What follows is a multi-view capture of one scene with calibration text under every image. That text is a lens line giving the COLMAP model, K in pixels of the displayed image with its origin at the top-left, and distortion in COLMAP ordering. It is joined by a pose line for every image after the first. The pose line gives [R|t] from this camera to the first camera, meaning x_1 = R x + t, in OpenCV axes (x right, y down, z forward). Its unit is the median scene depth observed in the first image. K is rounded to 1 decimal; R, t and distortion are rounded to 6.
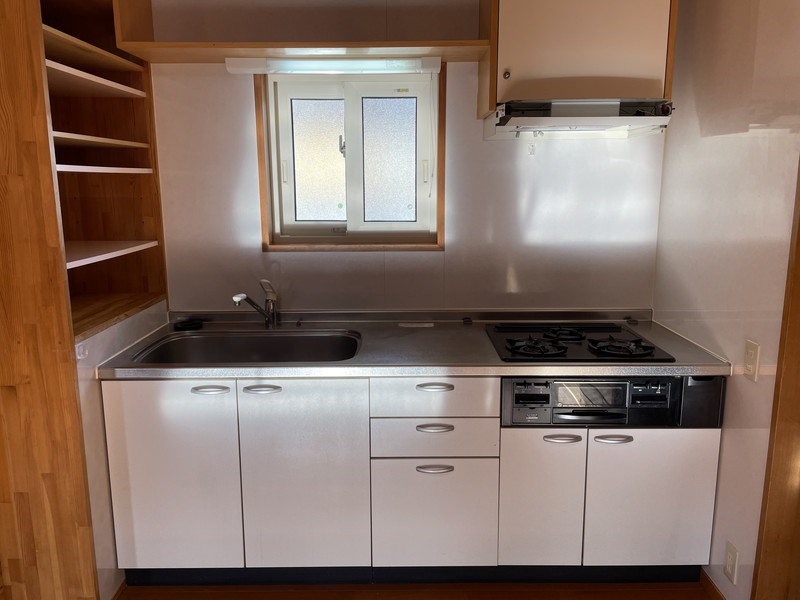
lens RADIAL K [[615.1, 0, 400.0], [0, 615.1, 300.0], [0, 0, 1]] dist [0.003450, -0.007256]
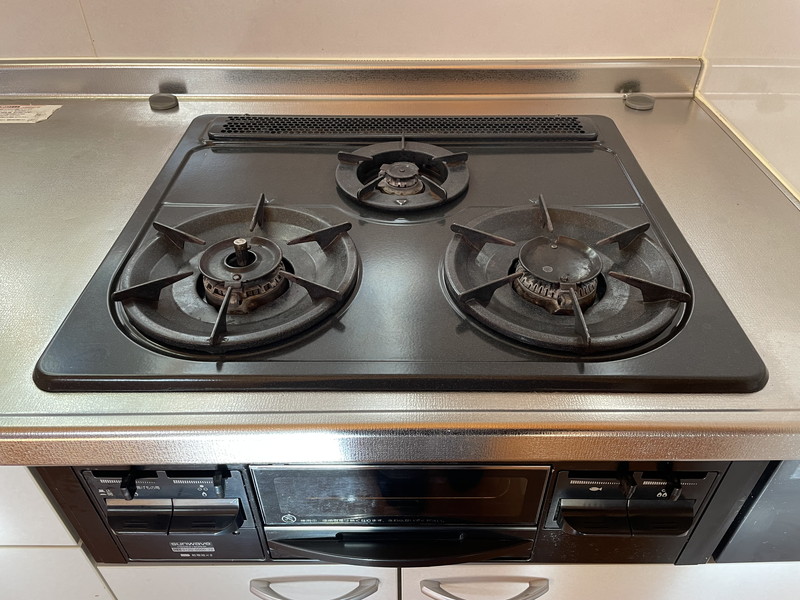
lens RADIAL K [[615.1, 0, 400.0], [0, 615.1, 300.0], [0, 0, 1]] dist [0.003450, -0.007256]
pose [[0.999976, 0.005896, 0.003639, 0.248645], [-0.006918, 0.878424, 0.477833, -0.032488], [-0.000379, -0.477846, 0.878443, 0.657912]]
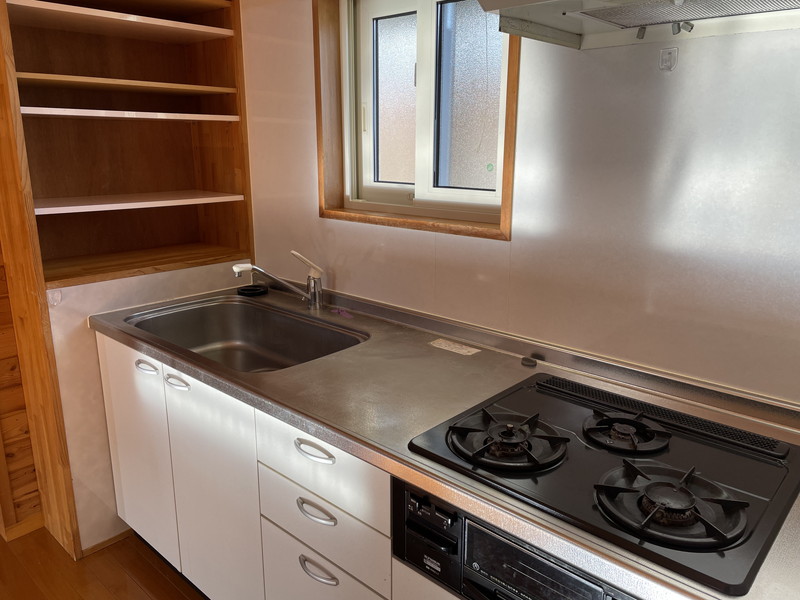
lens RADIAL K [[602.3, 0, 400.0], [0, 602.3, 300.0], [0, 0, 1]] dist [0.012047, 0.005021]
pose [[0.740086, 0.176847, -0.648844, 0.402546], [-0.135147, 0.984233, 0.114108, -0.076770], [0.658793, 0.003240, 0.752317, 0.472943]]
